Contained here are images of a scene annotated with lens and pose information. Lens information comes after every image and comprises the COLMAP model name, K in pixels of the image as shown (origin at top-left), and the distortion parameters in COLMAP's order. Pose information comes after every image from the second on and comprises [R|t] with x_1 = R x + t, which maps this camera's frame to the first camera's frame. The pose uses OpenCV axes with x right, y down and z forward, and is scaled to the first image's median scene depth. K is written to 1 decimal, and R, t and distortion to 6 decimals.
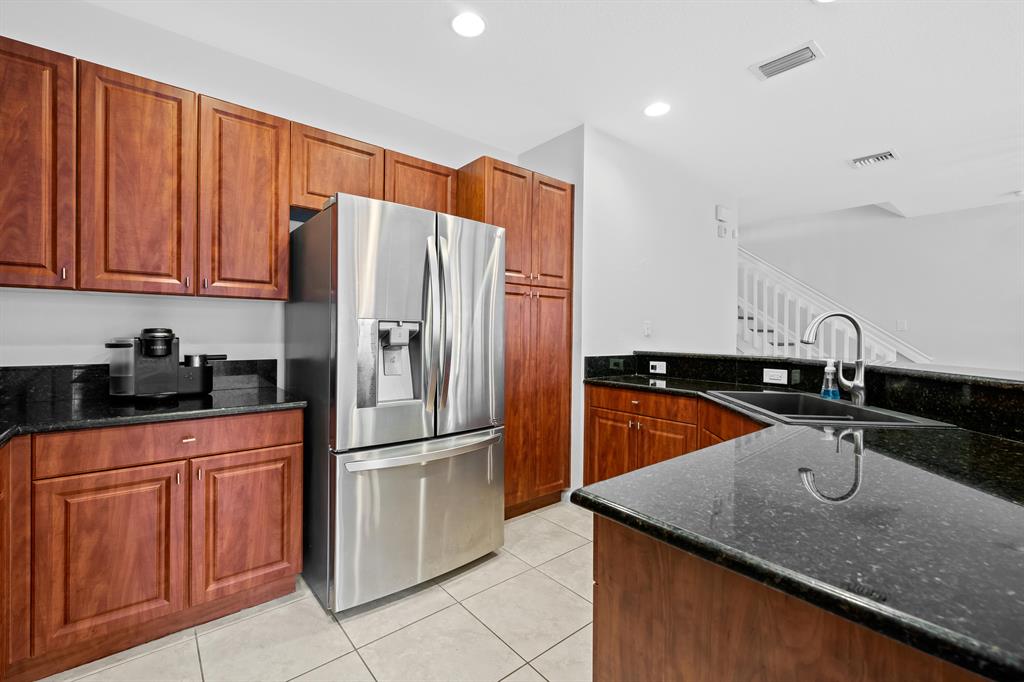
lens RADIAL K [[428.7, 0, 510.5], [0, 428.7, 336.6], [0, 0, 1]] dist [-0.001068, -0.002076]
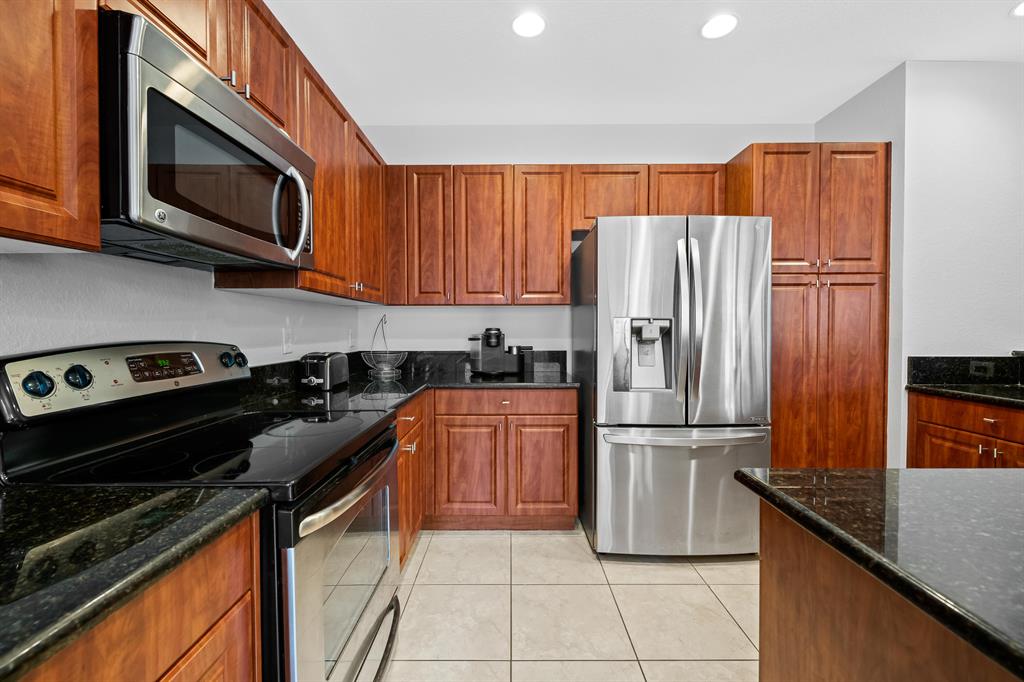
lens RADIAL K [[428.7, 0, 517.8], [0, 428.7, 337.5], [0, 0, 1]] dist [-0.001068, -0.002076]
pose [[0.770339, 0.000935, -0.637634, 0.197796], [0.005161, 0.999957, 0.007702, 0.003059], [0.637614, -0.009224, 0.770301, -0.104617]]
